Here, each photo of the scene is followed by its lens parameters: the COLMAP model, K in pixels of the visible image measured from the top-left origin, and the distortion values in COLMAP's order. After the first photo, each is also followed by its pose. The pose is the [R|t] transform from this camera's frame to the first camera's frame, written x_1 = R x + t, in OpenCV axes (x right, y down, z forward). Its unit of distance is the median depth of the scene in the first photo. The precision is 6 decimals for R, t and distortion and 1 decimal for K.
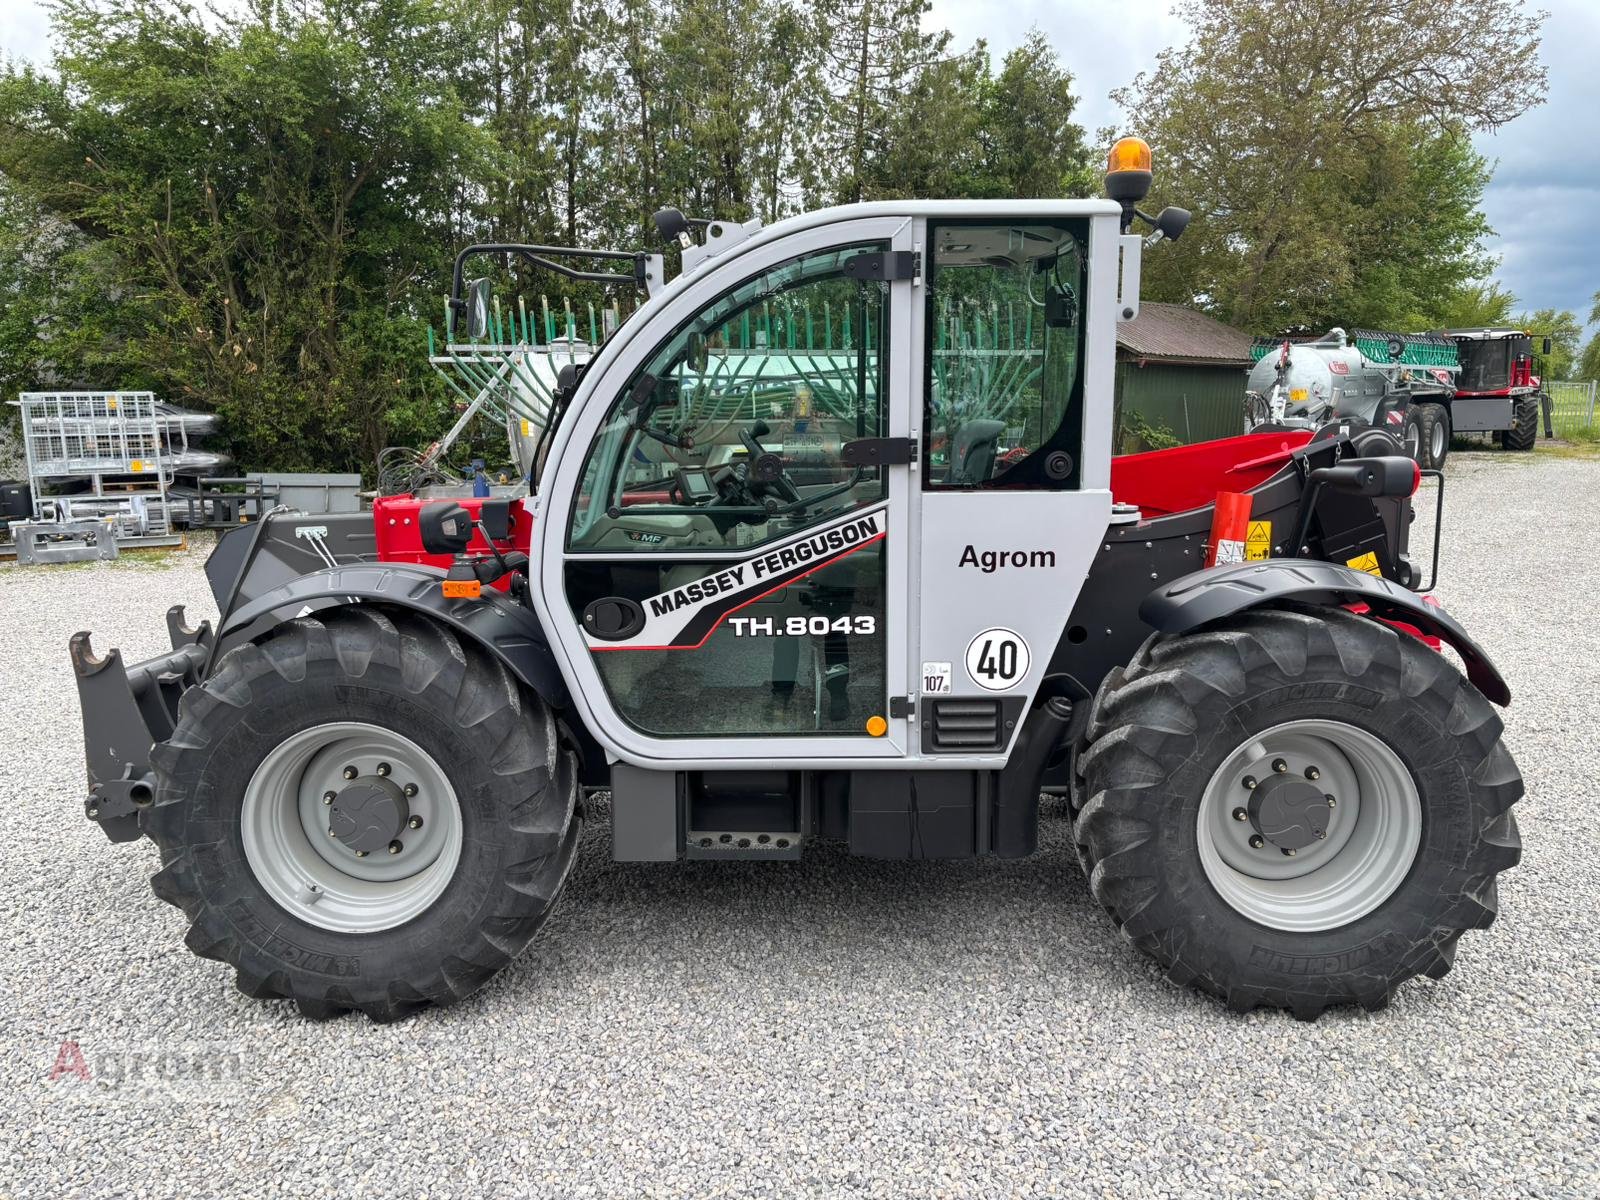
lens RADIAL K [[1203.8, 0, 802.8], [0, 1203.8, 611.1], [0, 0, 1]] dist [0.068630, -0.051137]
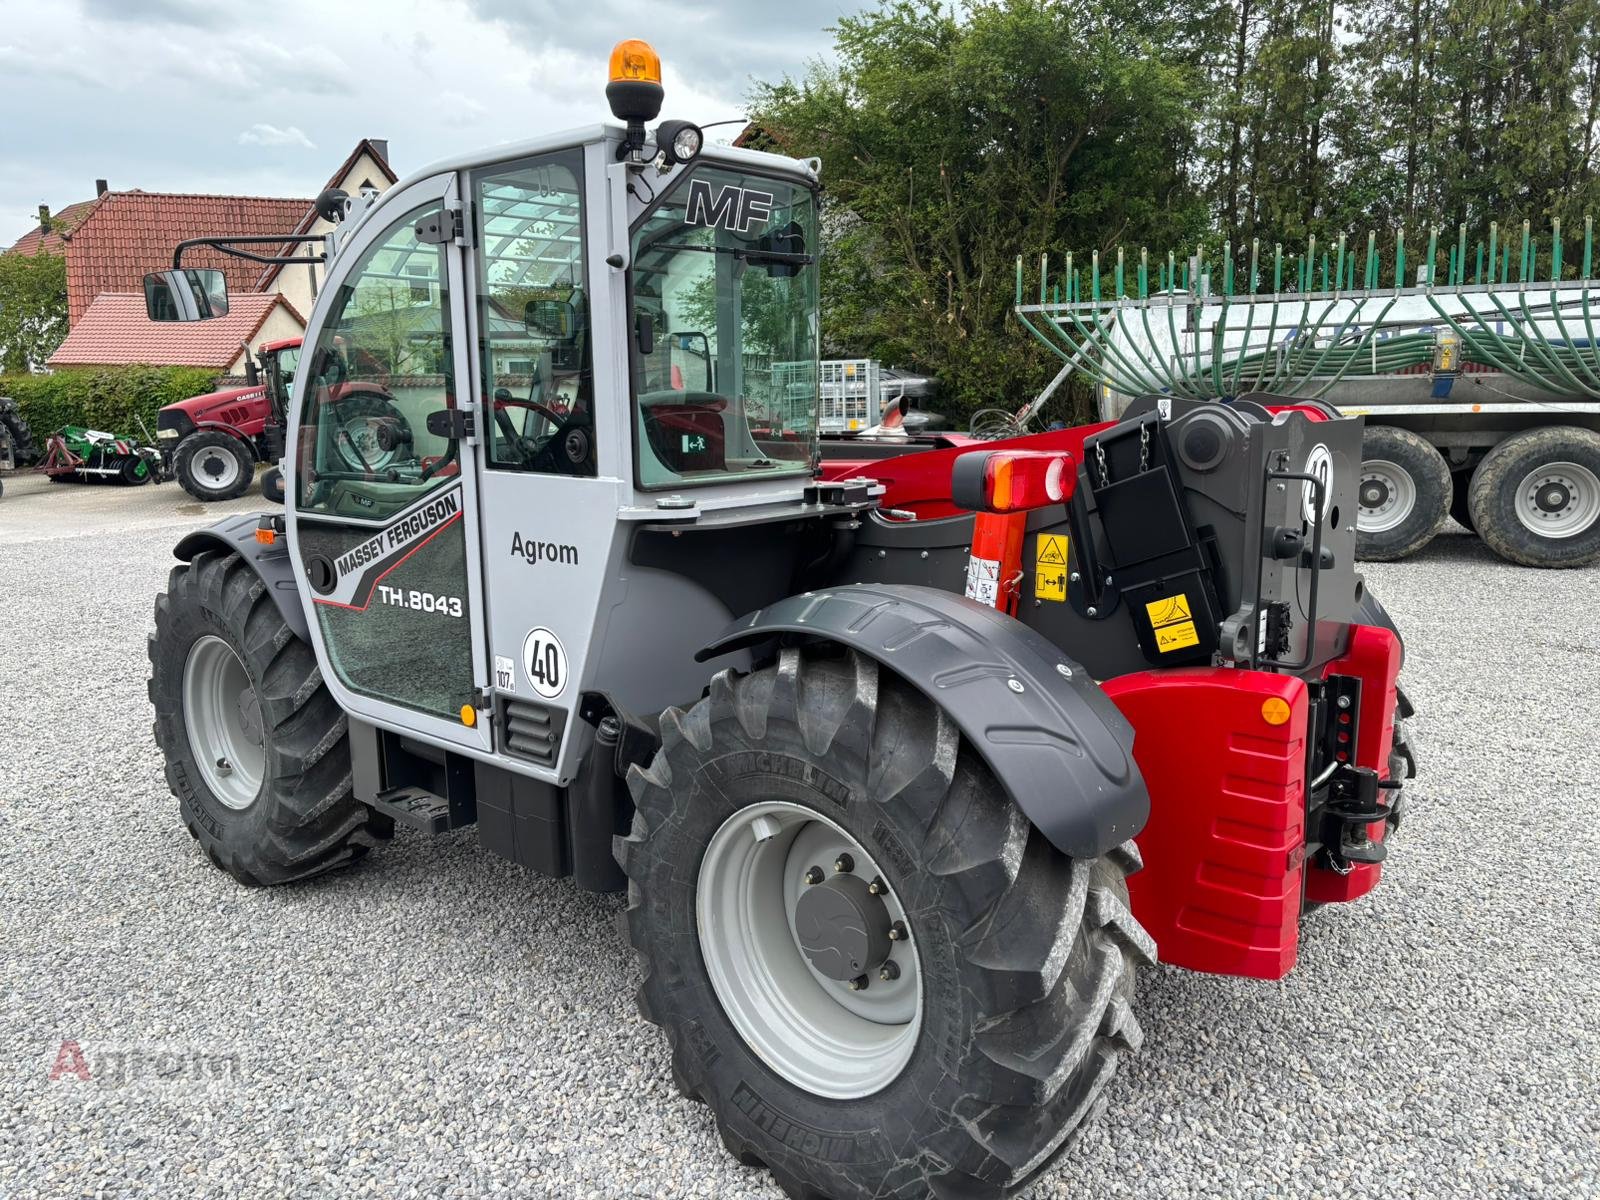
lens RADIAL K [[1203.8, 0, 802.8], [0, 1203.8, 611.1], [0, 0, 1]] dist [0.068630, -0.051137]
pose [[0.757284, 0.117955, -0.642345, 0.866169], [-0.095818, 0.992978, 0.069378, -0.077226], [0.646018, 0.009009, 0.763269, 0.443776]]
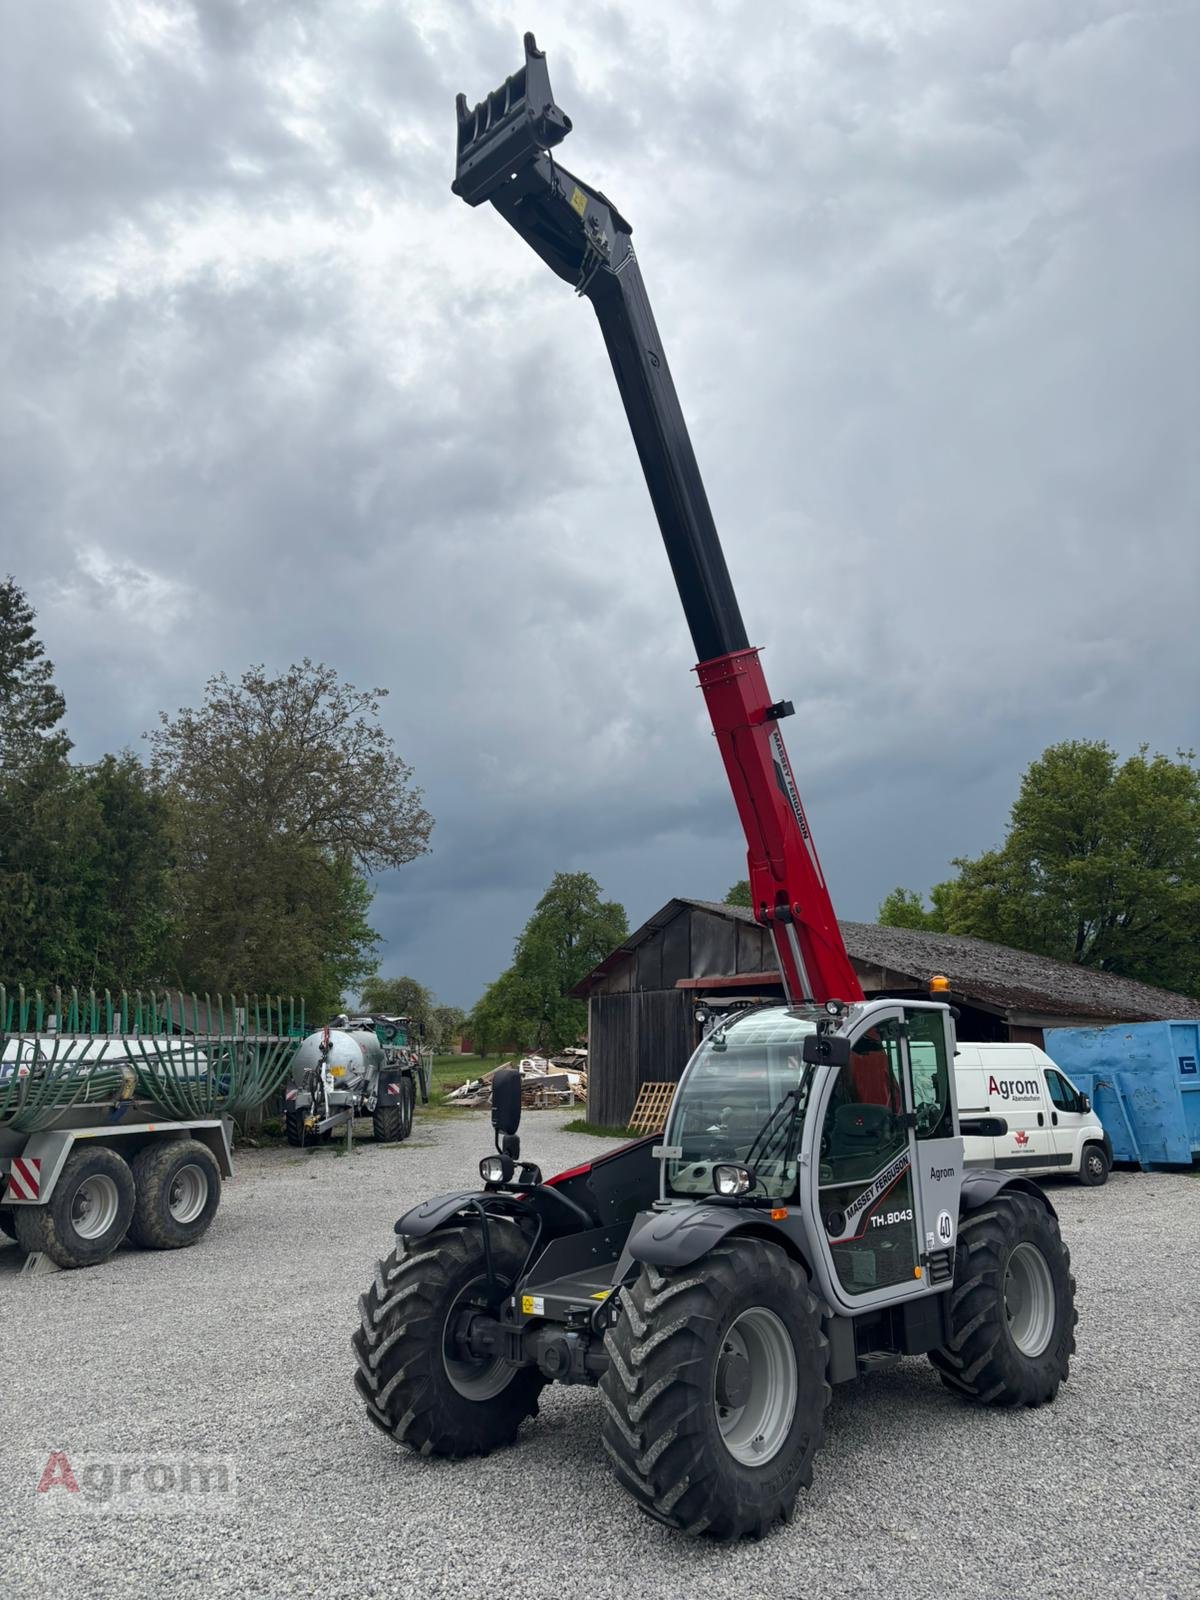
lens RADIAL K [[1265.2, 0, 596.0], [0, 1265.2, 806.5], [0, 0, 1]] dist [0.039834, -0.002272]
pose [[0.681000, 0.141726, 0.718438, -1.801538], [0.130704, 0.941813, -0.309684, -0.036800], [-0.720525, 0.304798, 0.622850, -0.089262]]
